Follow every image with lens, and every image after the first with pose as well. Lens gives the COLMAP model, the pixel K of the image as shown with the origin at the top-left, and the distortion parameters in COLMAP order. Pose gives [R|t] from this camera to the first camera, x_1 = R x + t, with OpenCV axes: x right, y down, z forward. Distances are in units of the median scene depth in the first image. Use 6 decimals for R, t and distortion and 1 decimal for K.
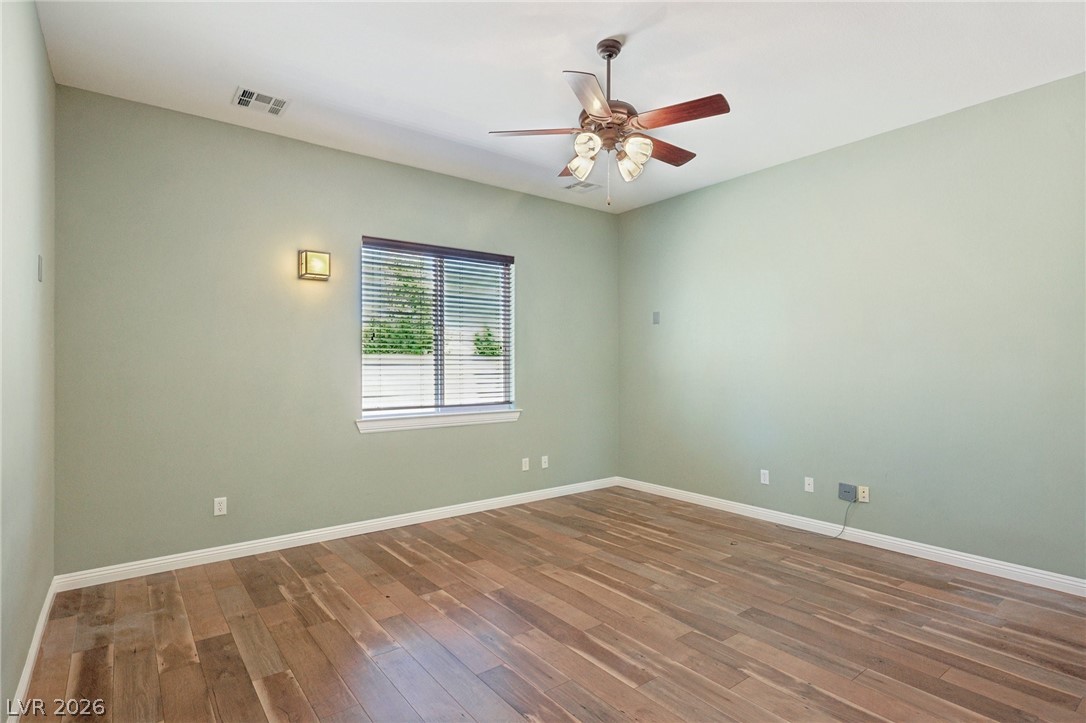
lens RADIAL K [[555.6, 0, 549.2], [0, 555.6, 363.1], [0, 0, 1]] dist [0.002277, 0.000462]
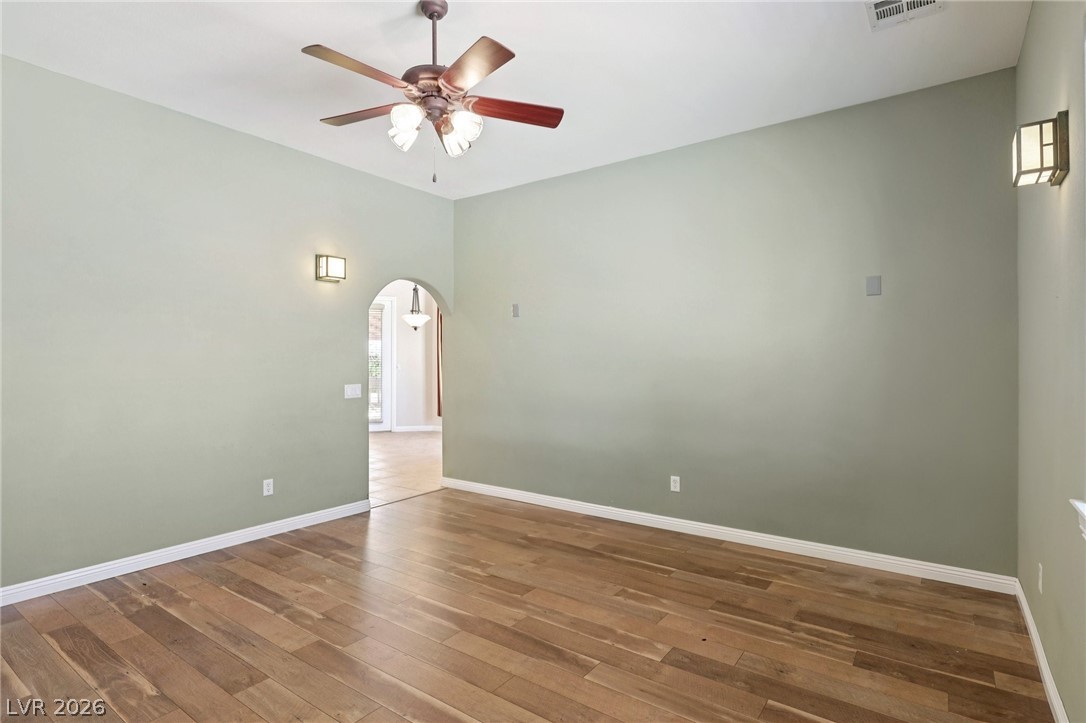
lens RADIAL K [[555.6, 0, 542.7], [0, 555.6, 358.5], [0, 0, 1]] dist [0.002277, 0.000462]
pose [[-0.962150, 0.002227, -0.272511, 0.196098], [0.003127, 0.999991, -0.002868, 0.004775], [0.272502, -0.003612, -0.962149, 2.051946]]
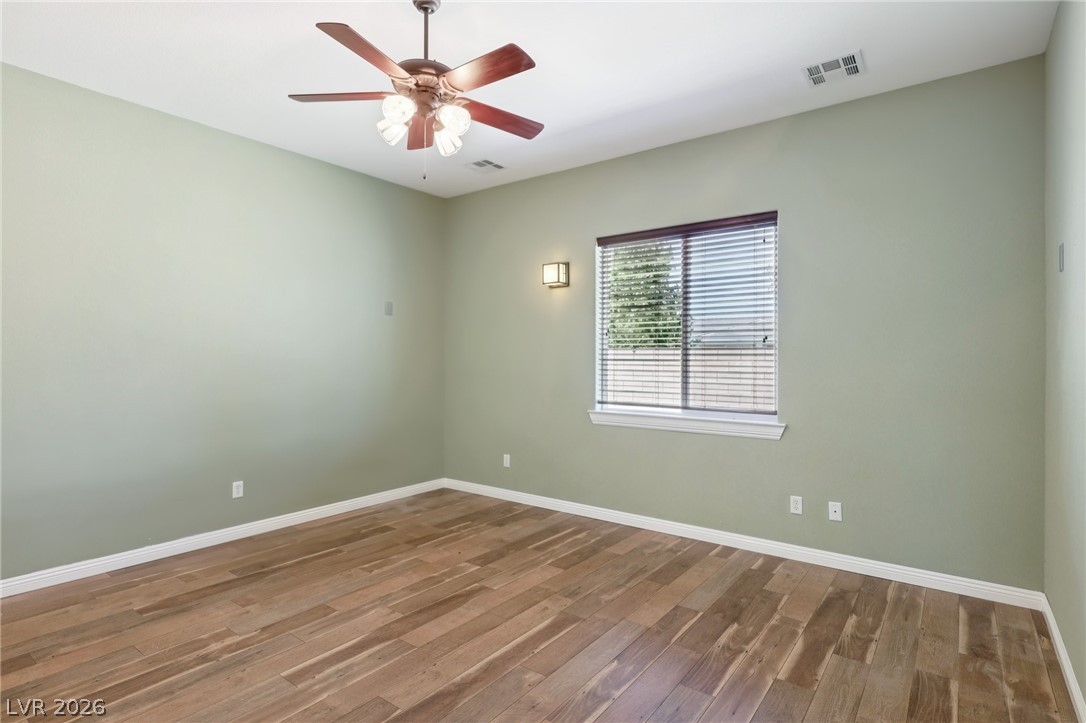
lens RADIAL K [[555.6, 0, 545.7], [0, 555.6, 358.3], [0, 0, 1]] dist [0.002277, 0.000462]
pose [[0.257750, 0.003300, -0.966206, 1.085335], [-0.002112, 0.999994, 0.002852, -0.003476], [0.966209, 0.001305, 0.257755, 1.031241]]
